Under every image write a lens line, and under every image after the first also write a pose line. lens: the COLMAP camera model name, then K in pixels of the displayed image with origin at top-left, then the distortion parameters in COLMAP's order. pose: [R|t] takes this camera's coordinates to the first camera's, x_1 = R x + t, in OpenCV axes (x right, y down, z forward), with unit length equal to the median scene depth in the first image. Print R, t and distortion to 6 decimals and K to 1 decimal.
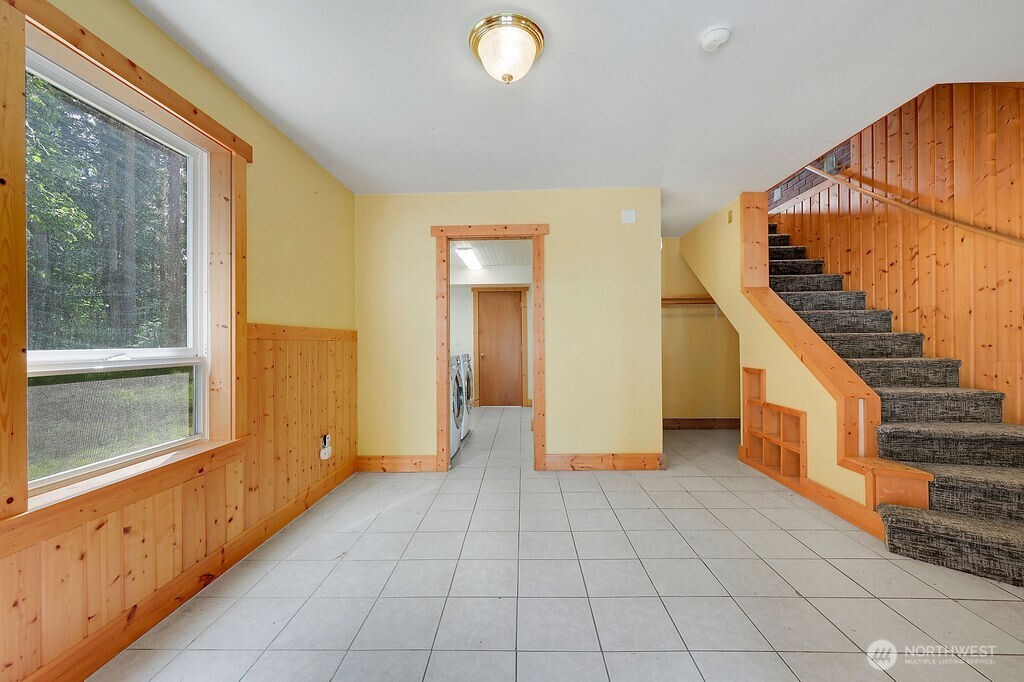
lens RADIAL K [[419.8, 0, 511.0], [0, 419.8, 337.0], [0, 0, 1]] dist [-0.001283, -0.000226]
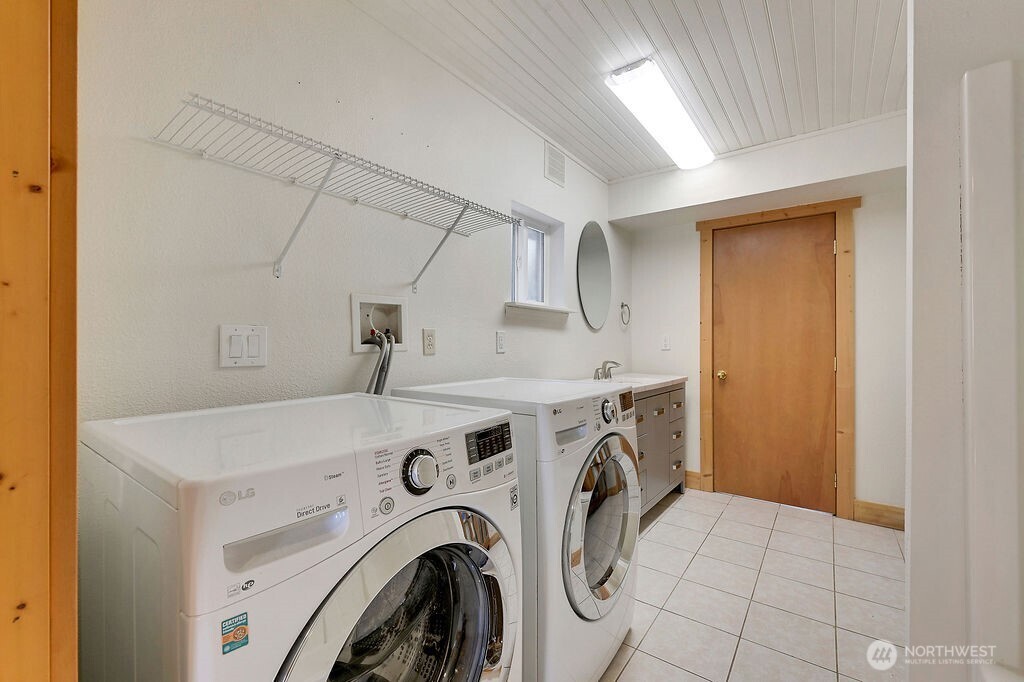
lens RADIAL K [[419.8, 0, 511.0], [0, 419.8, 337.0], [0, 0, 1]] dist [-0.001283, -0.000226]
pose [[0.811735, 0.006242, -0.583992, 0.008297], [-0.008805, 0.999960, -0.001552, 0.007967], [0.583959, 0.006402, 0.811758, 0.523460]]
